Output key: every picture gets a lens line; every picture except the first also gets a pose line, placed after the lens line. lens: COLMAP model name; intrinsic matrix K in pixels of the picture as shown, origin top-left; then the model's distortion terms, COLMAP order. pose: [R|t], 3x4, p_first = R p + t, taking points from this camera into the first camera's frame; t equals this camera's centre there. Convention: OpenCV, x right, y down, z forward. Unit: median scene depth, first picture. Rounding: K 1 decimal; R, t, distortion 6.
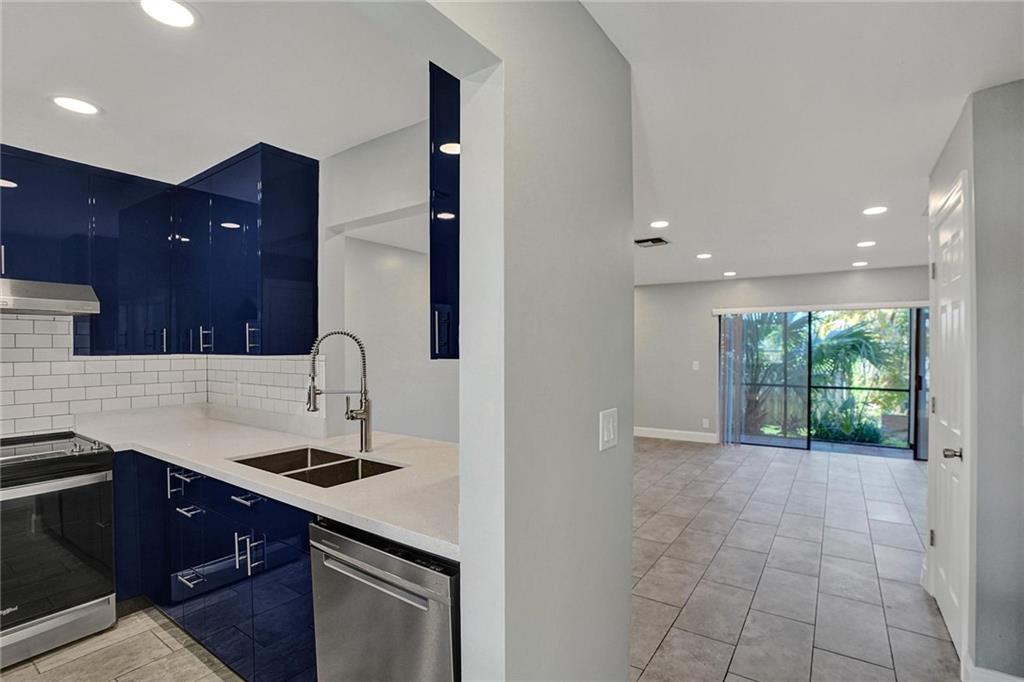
lens RADIAL K [[489.6, 0, 514.9], [0, 489.6, 347.3], [0, 0, 1]] dist [-0.062699, 0.026122]
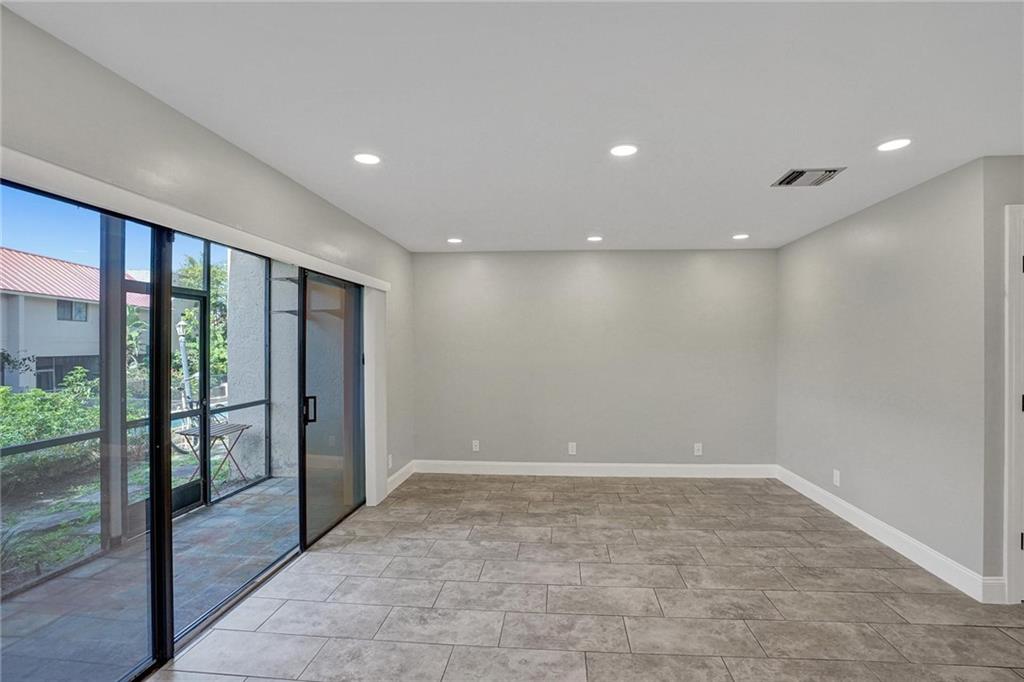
lens RADIAL K [[483.6, 0, 517.7], [0, 483.6, 346.0], [0, 0, 1]] dist [-0.070187, 0.025481]
pose [[-0.483978, -0.000944, 0.875080, 0.396927], [0.002566, 0.999994, 0.002498, 0.001361], [-0.875076, 0.003454, -0.483973, 1.661333]]
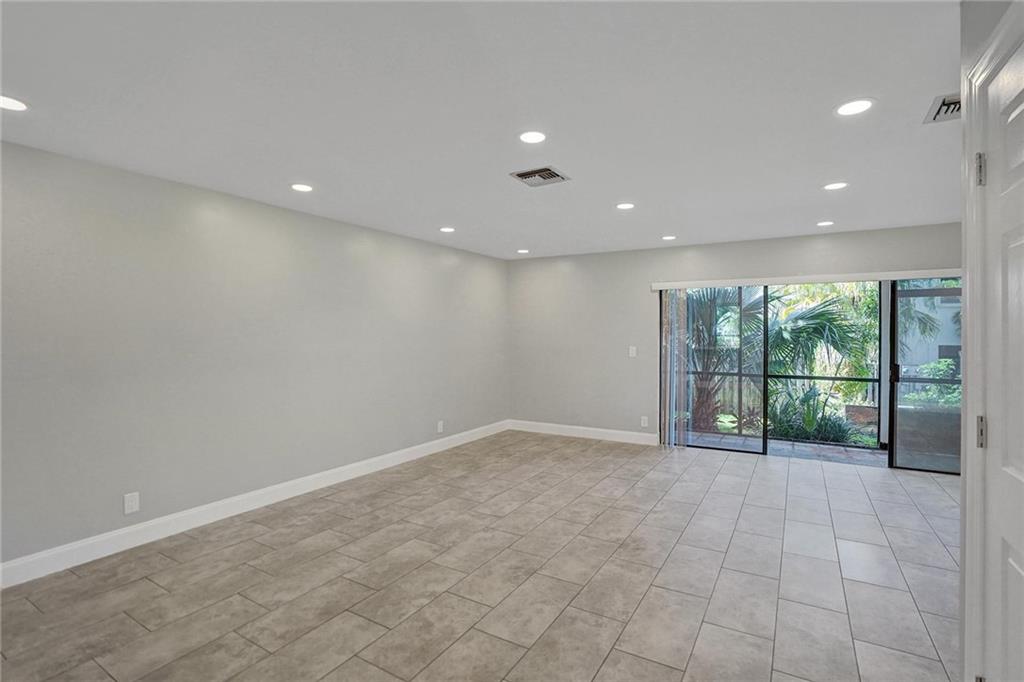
lens RADIAL K [[485.4, 0, 514.6], [0, 485.4, 333.6], [0, 0, 1]] dist [-0.069428, 0.023830]
pose [[0.998457, -0.000359, 0.055536, 0.248445], [0.000284, 0.999999, 0.001347, 0.010755], [-0.055537, -0.001329, 0.998456, 0.373692]]
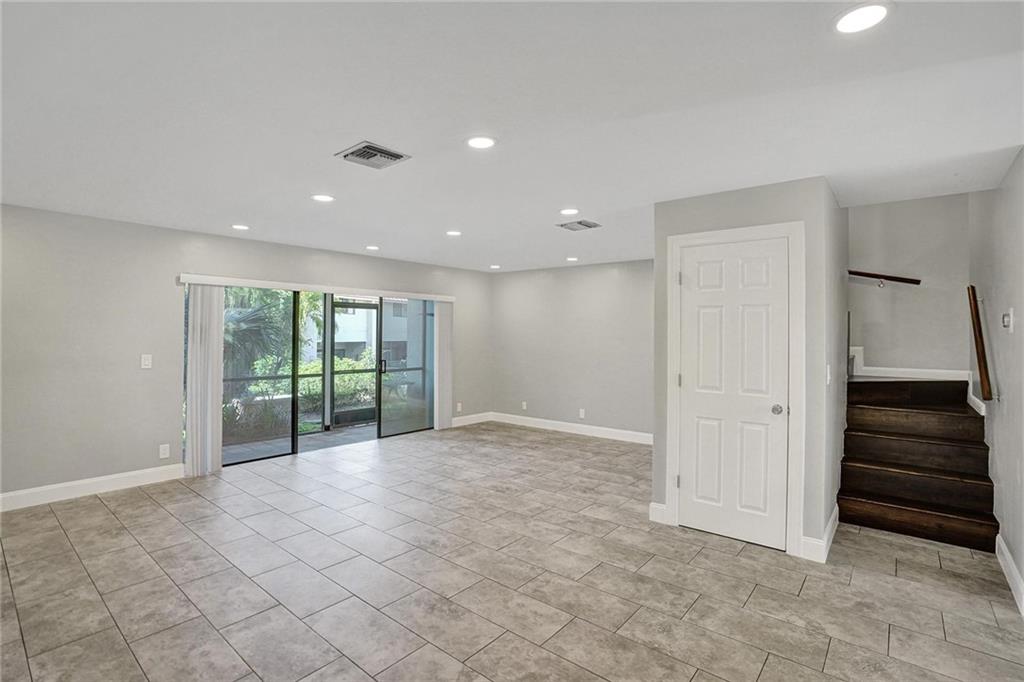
lens RADIAL K [[485.4, 0, 514.6], [0, 485.4, 333.6], [0, 0, 1]] dist [-0.069428, 0.023830]
pose [[0.091191, 0.003186, 0.995828, -0.344055], [-0.008247, 0.999963, -0.002445, -0.000610], [-0.995799, -0.007989, 0.091214, 0.943508]]
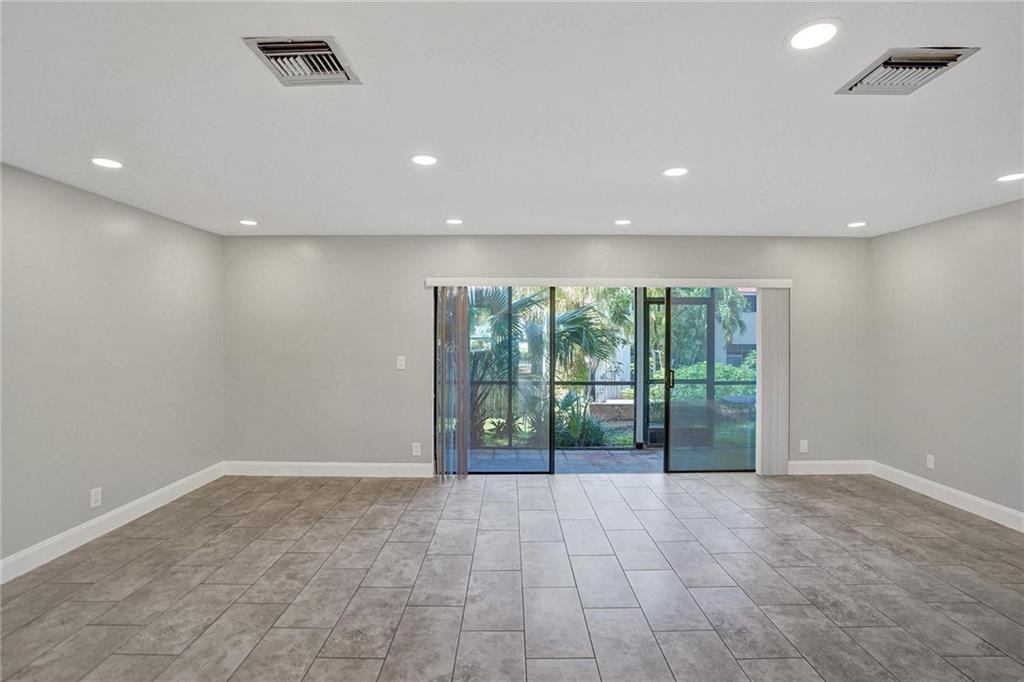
lens RADIAL K [[485.4, 0, 514.6], [0, 485.4, 333.6], [0, 0, 1]] dist [-0.069428, 0.023830]
pose [[0.823150, 0.002645, 0.567817, 0.250859], [-0.003217, 0.999995, 0.000005, -0.003560], [-0.567814, -0.001831, 0.823155, 0.737851]]
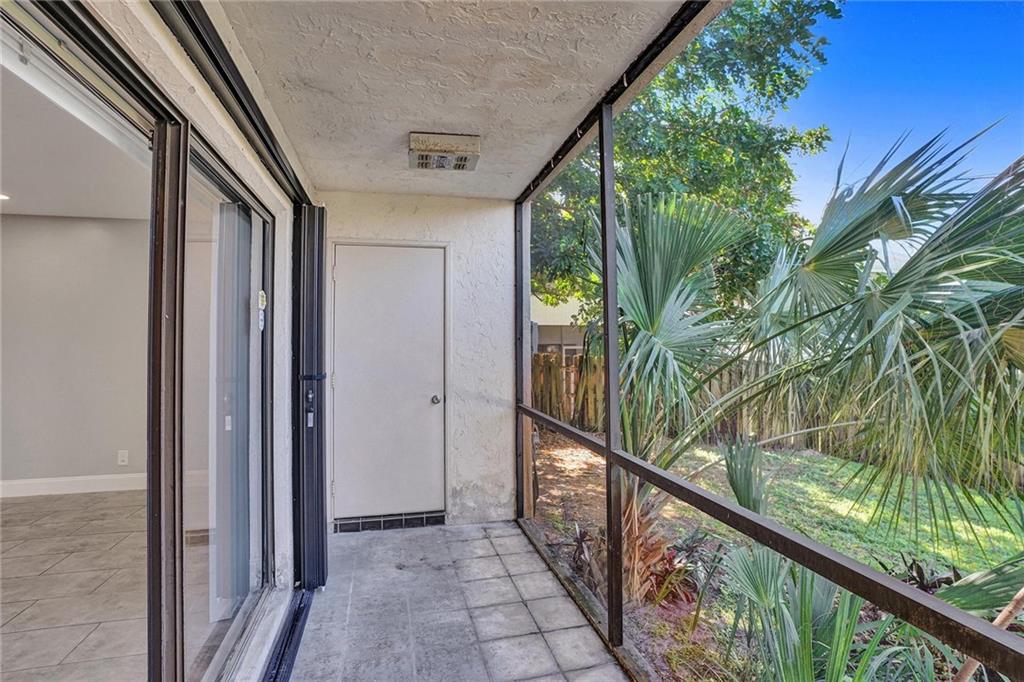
lens RADIAL K [[487.1, 0, 516.4], [0, 487.1, 324.6], [0, 0, 1]] dist [-0.015463, -0.000102]
pose [[0.752571, -0.025671, -0.658011, 1.545766], [0.005956, 0.999464, -0.032181, 0.036604], [0.658485, 0.020299, 0.752320, 1.652126]]
